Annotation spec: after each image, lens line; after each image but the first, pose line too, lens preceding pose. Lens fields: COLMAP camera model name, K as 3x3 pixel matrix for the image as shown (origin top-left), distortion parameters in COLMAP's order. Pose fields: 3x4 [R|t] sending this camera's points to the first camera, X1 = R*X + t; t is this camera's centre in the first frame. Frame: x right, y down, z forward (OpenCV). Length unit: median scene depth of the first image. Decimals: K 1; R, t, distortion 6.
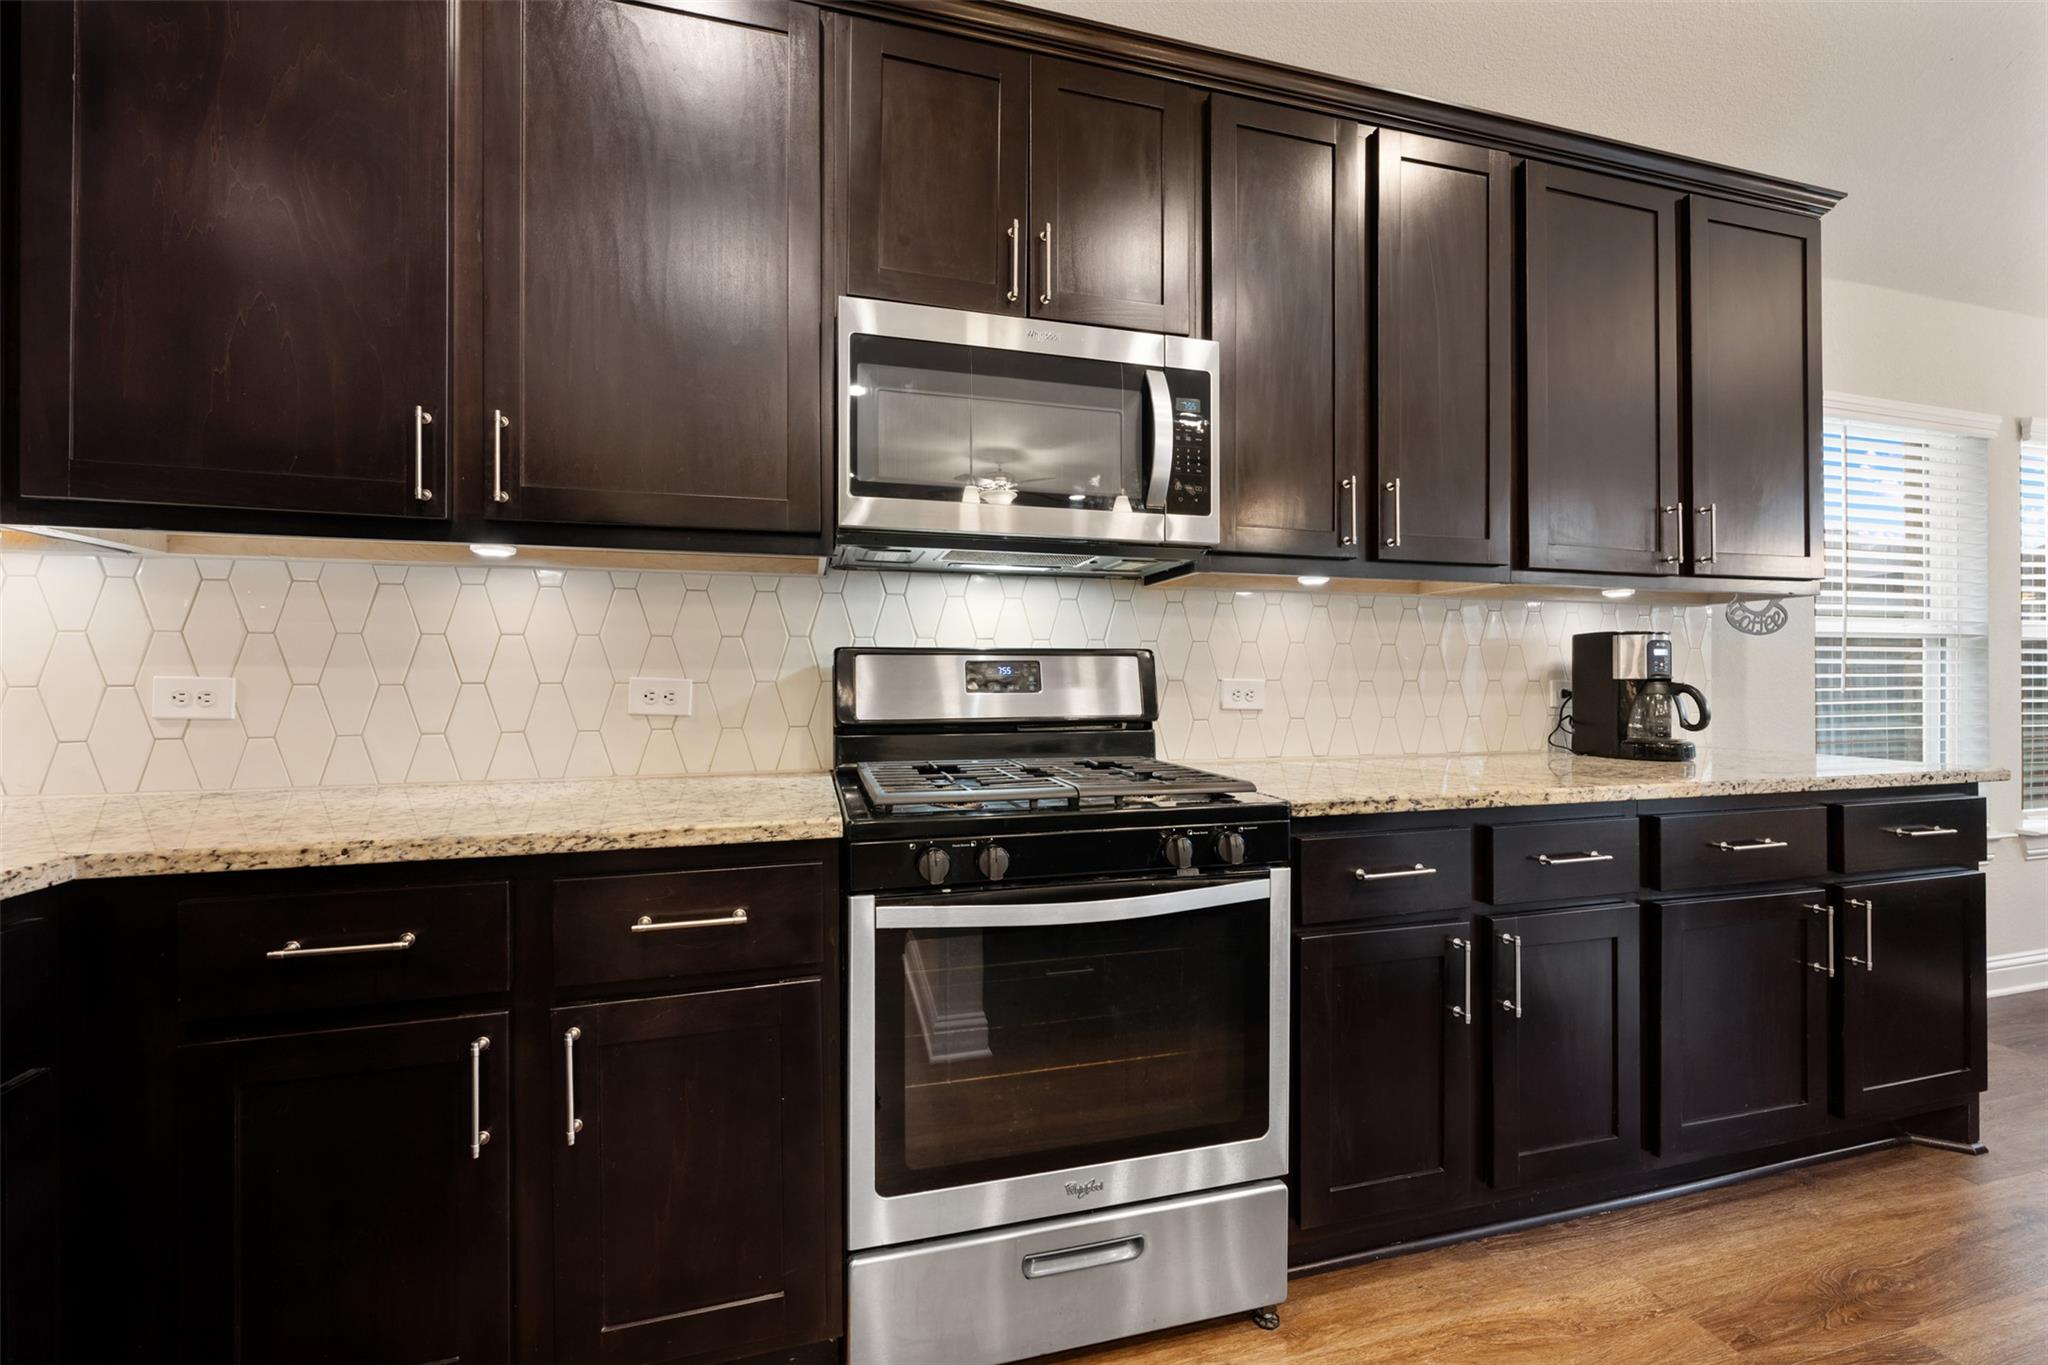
lens RADIAL K [[812.3, 0, 1024.0], [0, 812.3, 682.5], [0, 0, 1]] dist [-0.001967, 0.000461]
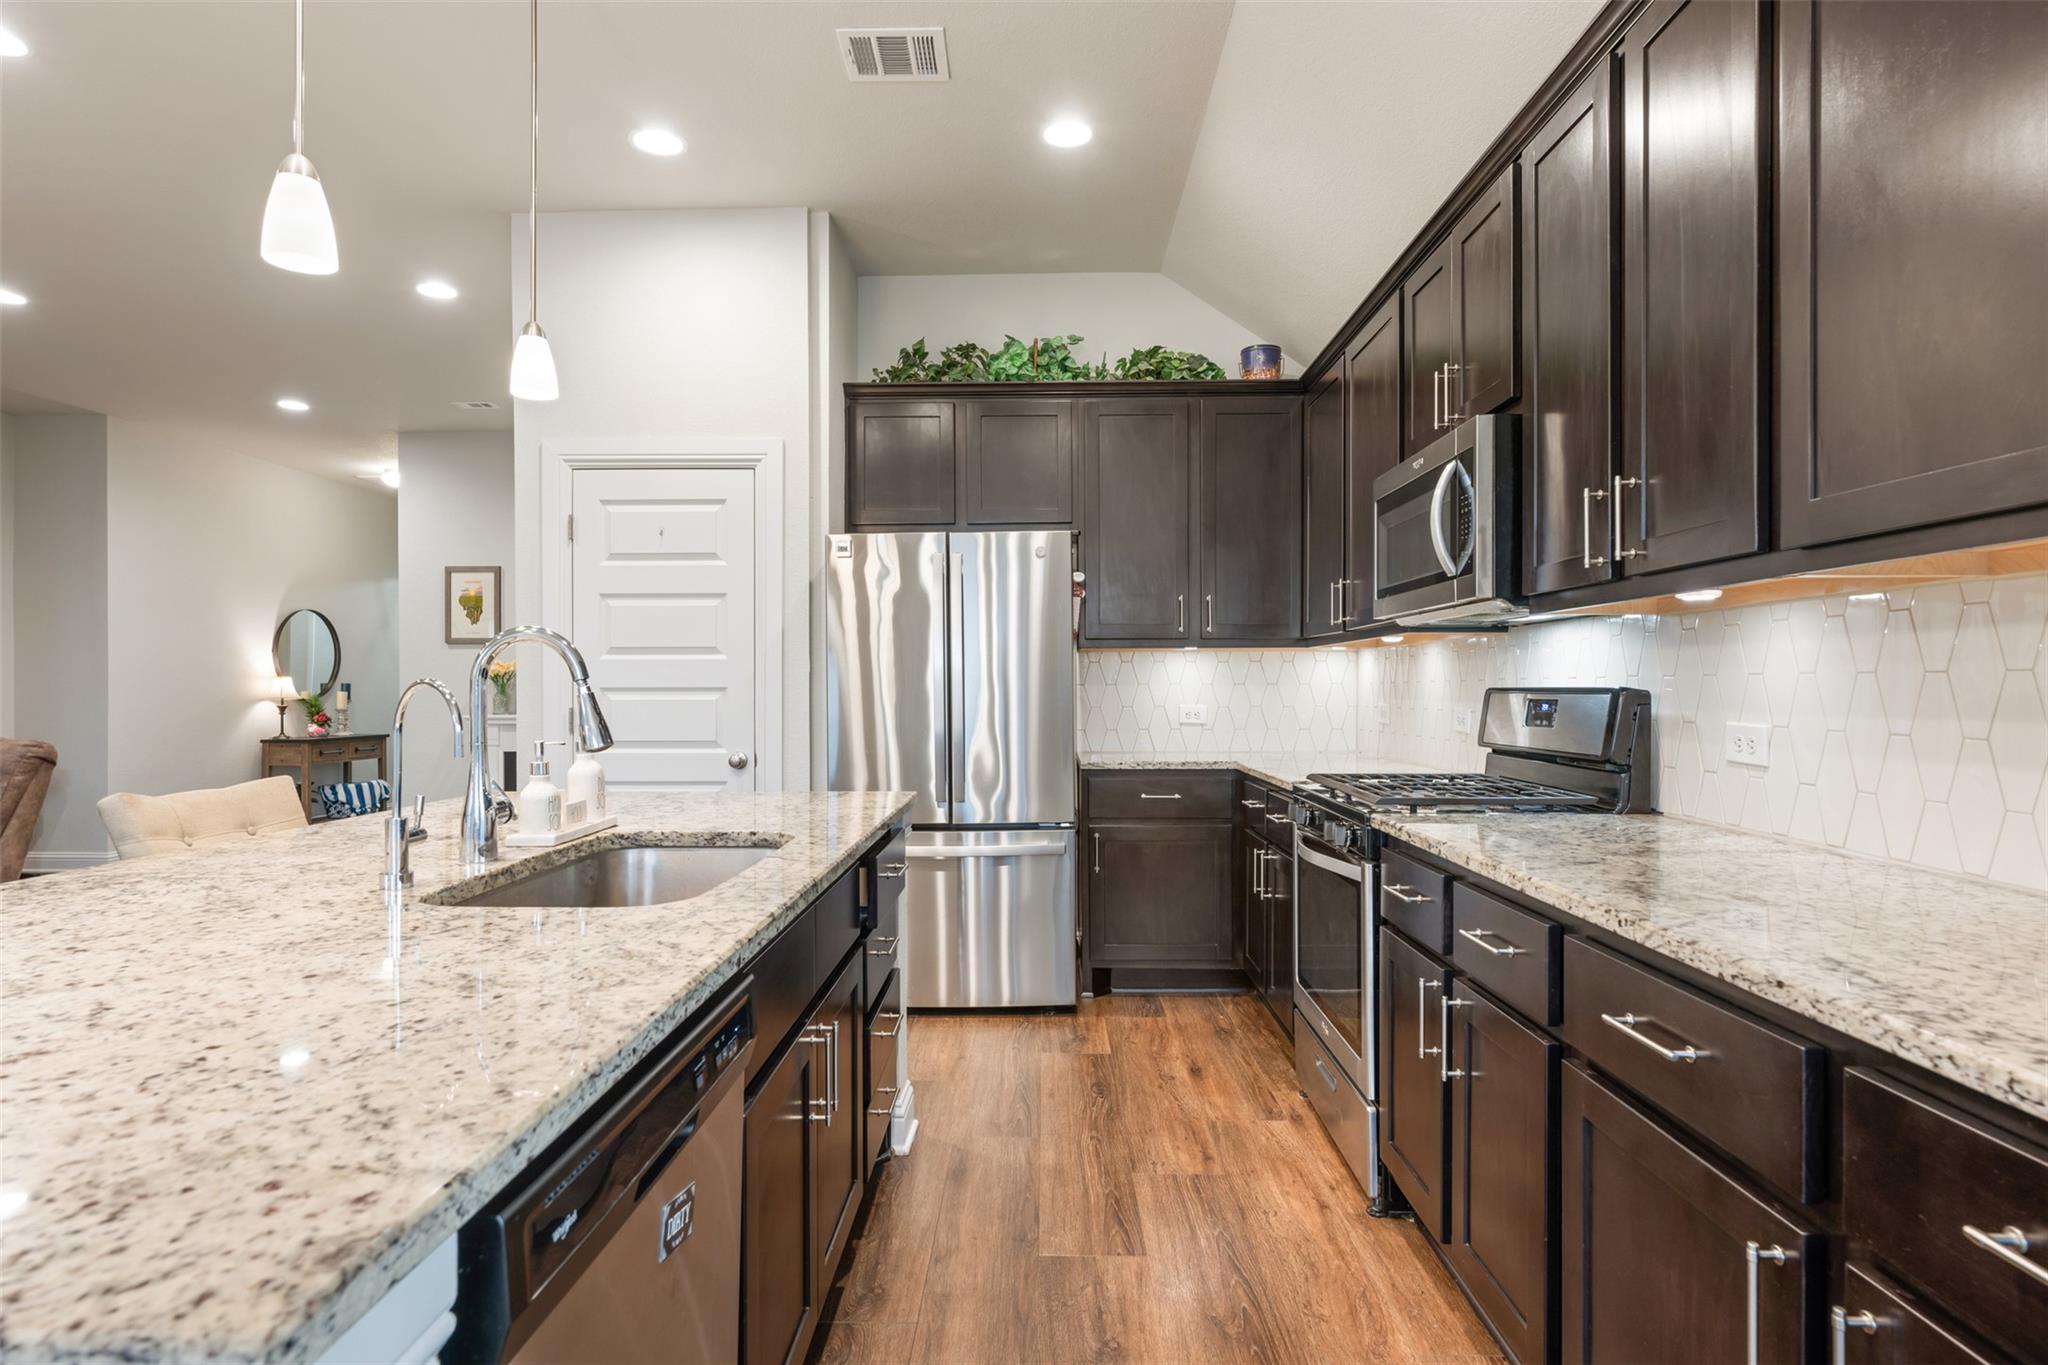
lens RADIAL K [[1061.8, 0, 1025.5], [0, 1061.8, 688.3], [0, 0, 1]] dist [-0.001989, 0.000113]
pose [[-0.287909, 0.002765, -0.957654, 1.832410], [-0.002032, 0.999992, 0.003499, -0.050520], [0.957656, 0.002954, -0.287901, 0.833509]]
